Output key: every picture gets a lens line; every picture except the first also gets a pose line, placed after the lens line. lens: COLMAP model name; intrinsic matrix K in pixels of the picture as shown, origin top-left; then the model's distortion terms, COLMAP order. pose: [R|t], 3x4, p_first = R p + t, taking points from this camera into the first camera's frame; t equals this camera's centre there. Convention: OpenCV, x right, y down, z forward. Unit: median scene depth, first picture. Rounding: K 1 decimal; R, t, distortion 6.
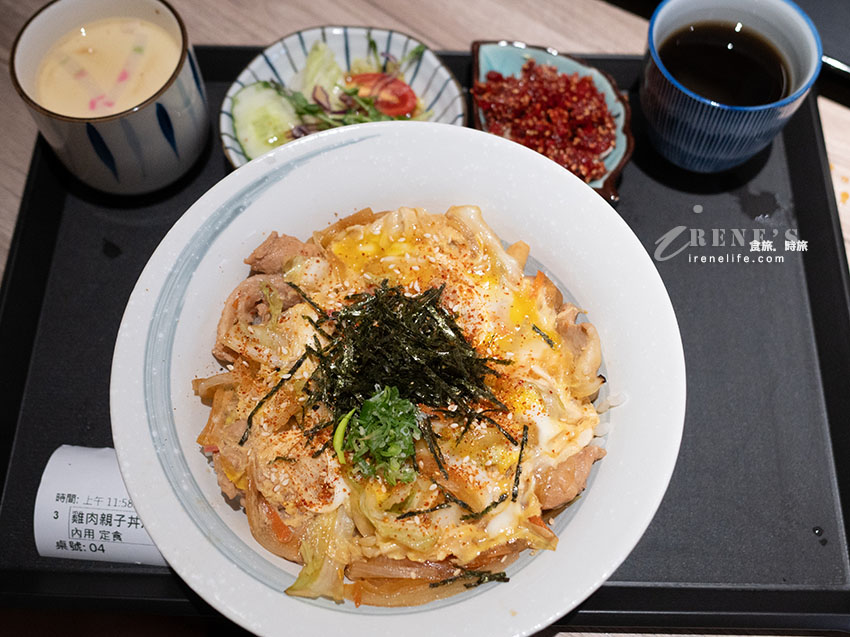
lens RADIAL K [[1054.5, 0, 425.0], [0, 1054.5, 318.5], [0, 0, 1]] dist [-0.015254, 0.014850]
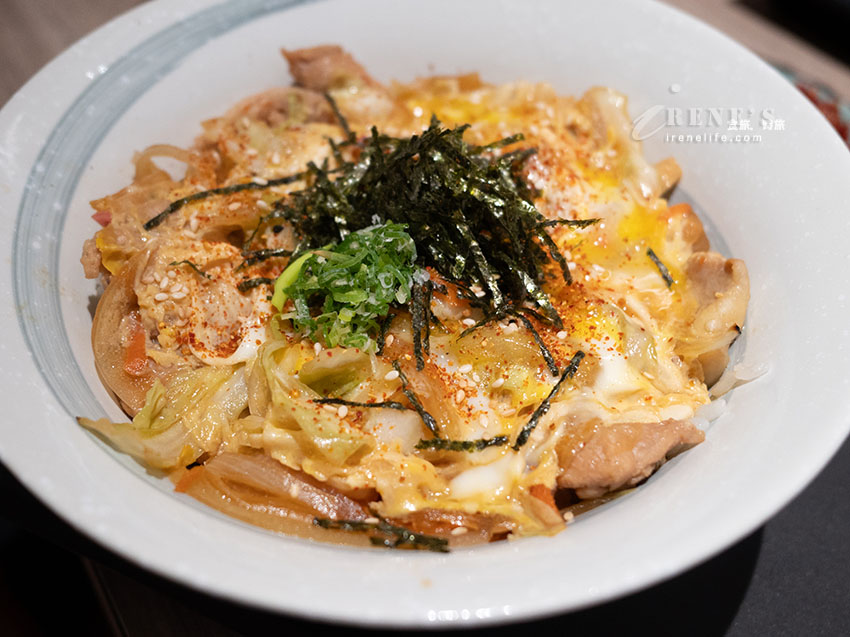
lens RADIAL K [[1054.5, 0, 425.0], [0, 1054.5, 318.5], [0, 0, 1]] dist [-0.015254, 0.014850]
pose [[0.917933, 0.305012, -0.253705, 0.158765], [-0.375223, 0.875162, -0.305451, 0.296869], [0.128867, 0.375579, 0.917787, 0.448973]]
